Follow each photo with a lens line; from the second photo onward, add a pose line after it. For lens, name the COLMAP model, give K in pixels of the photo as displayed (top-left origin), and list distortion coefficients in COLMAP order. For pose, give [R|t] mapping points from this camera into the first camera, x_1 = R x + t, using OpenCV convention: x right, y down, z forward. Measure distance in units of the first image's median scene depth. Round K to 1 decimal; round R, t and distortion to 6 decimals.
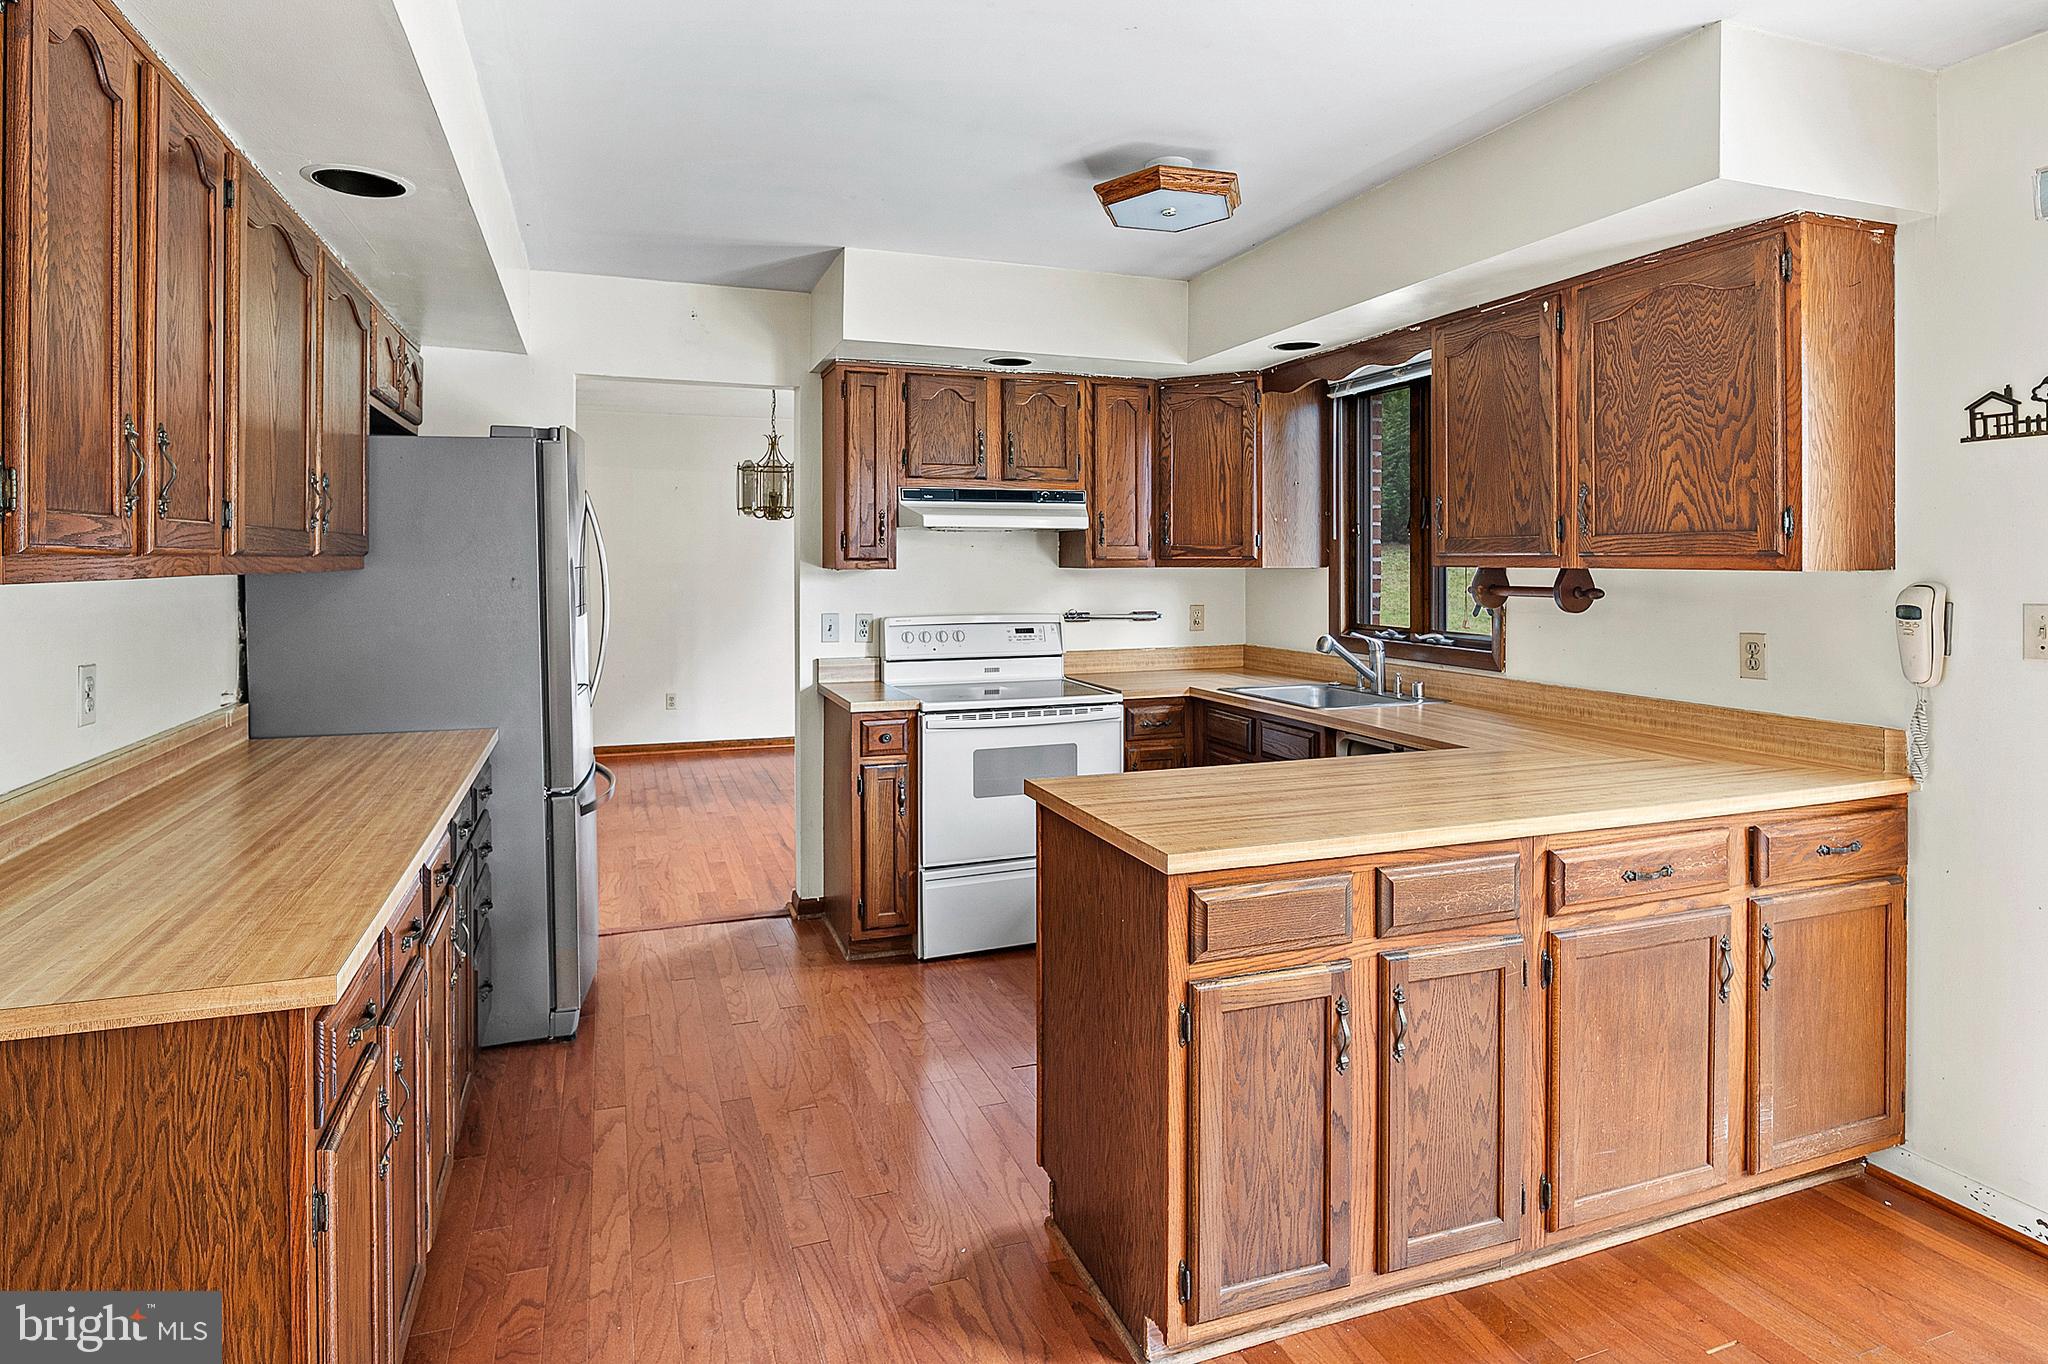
lens RADIAL K [[1120.8, 0, 1023.9], [0, 1120.8, 561.2], [0, 0, 1]] dist [-0.004181, -0.001002]
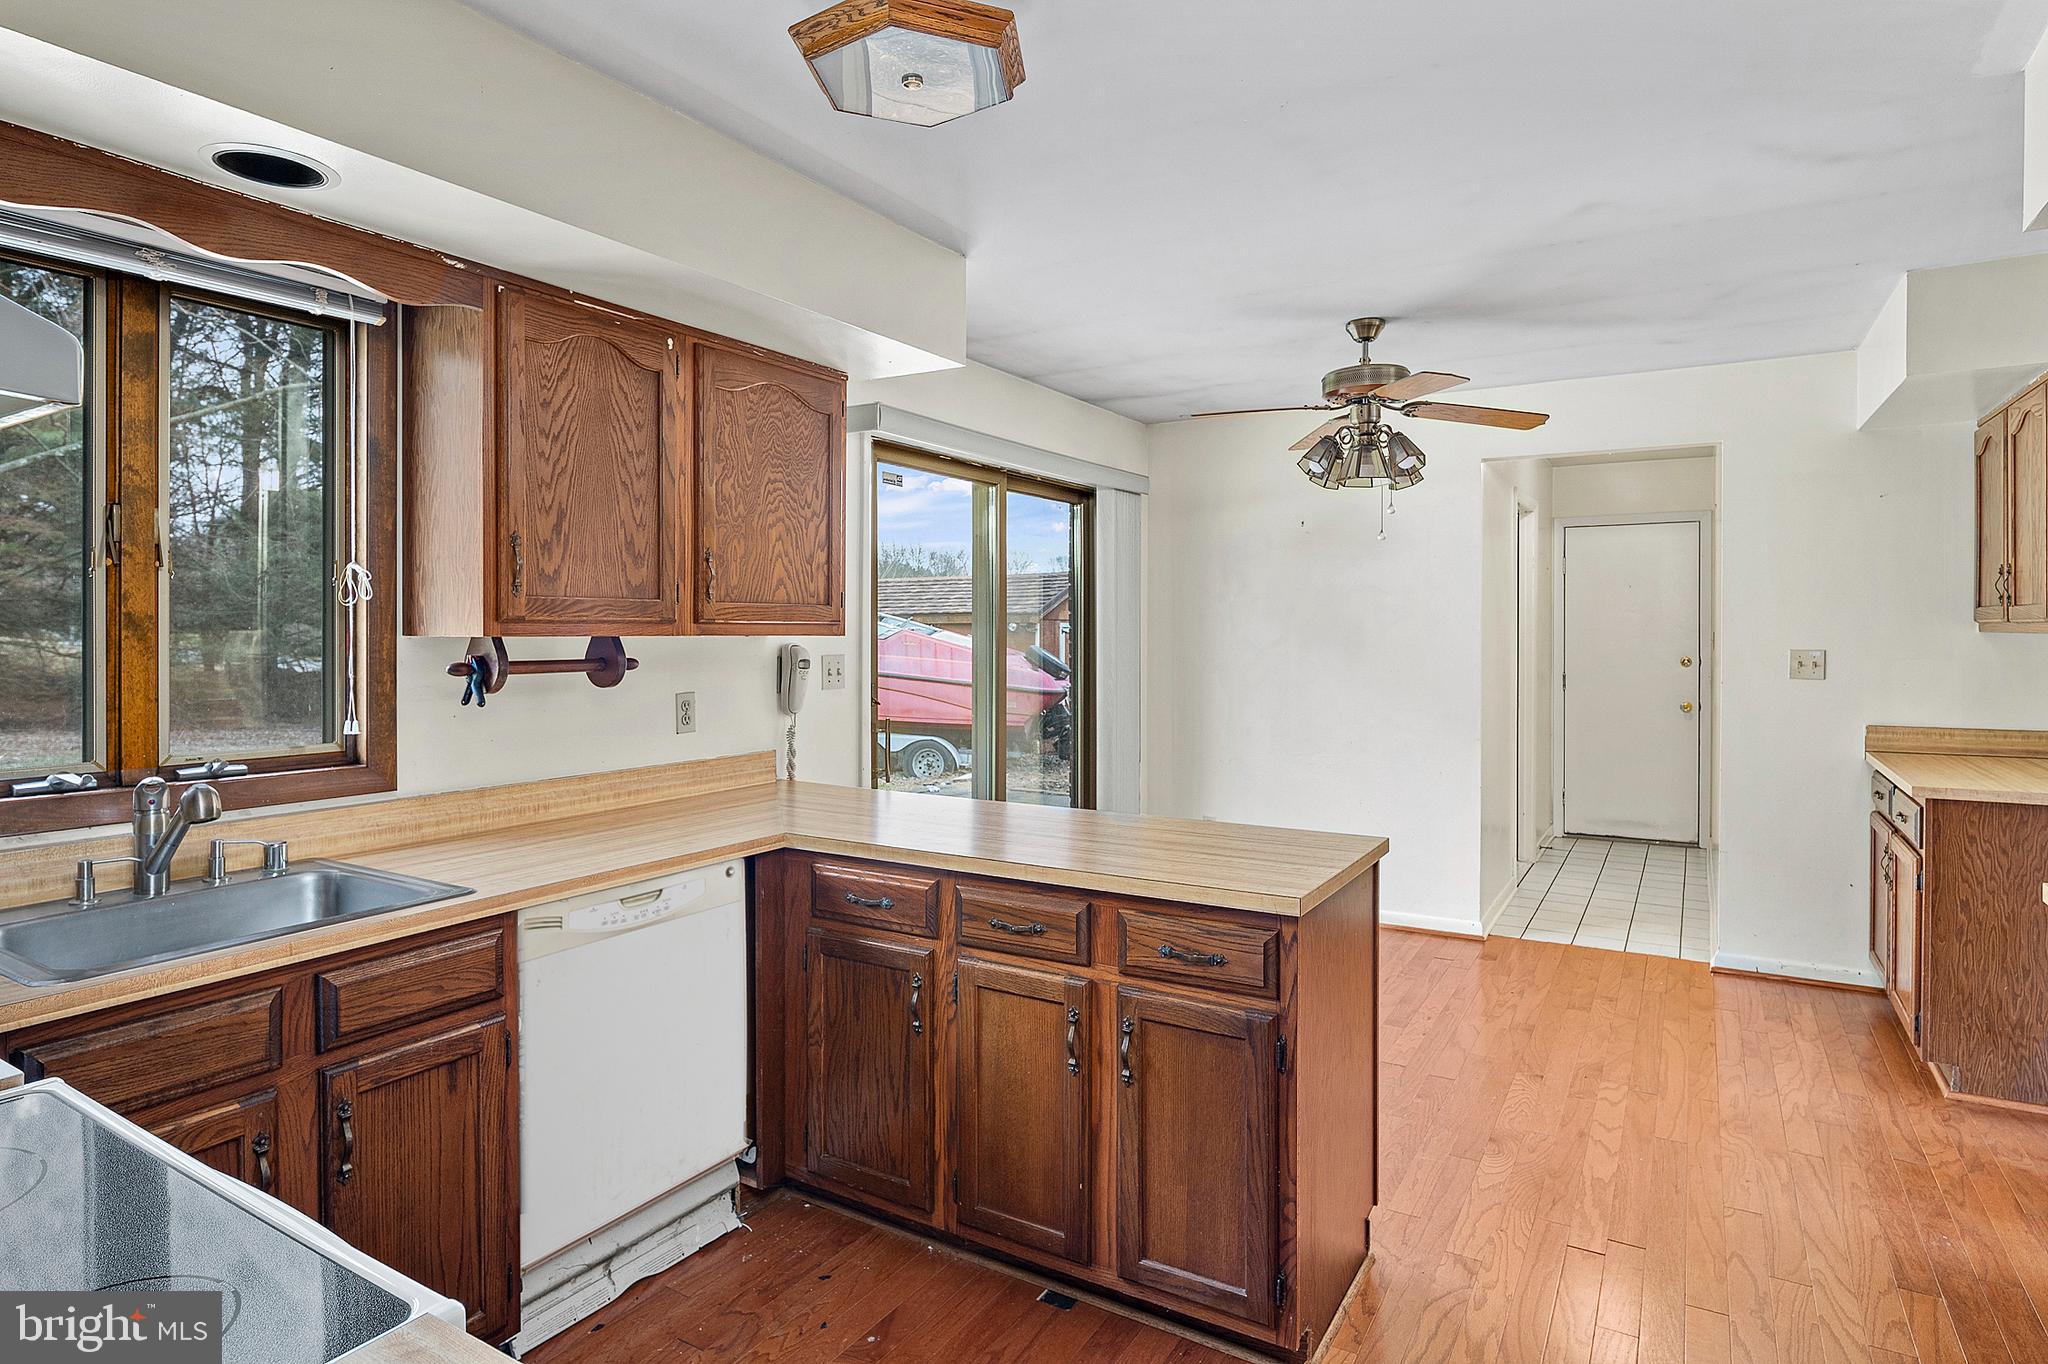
lens RADIAL K [[1105.9, 0, 1025.5], [0, 1105.9, 634.4], [0, 0, 1]] dist [-0.001170, -0.000330]
pose [[-0.625351, -0.002137, 0.780340, -0.343249], [0.000468, 0.999995, 0.003114, 0.002095], [-0.780343, 0.002313, -0.625347, 1.135569]]
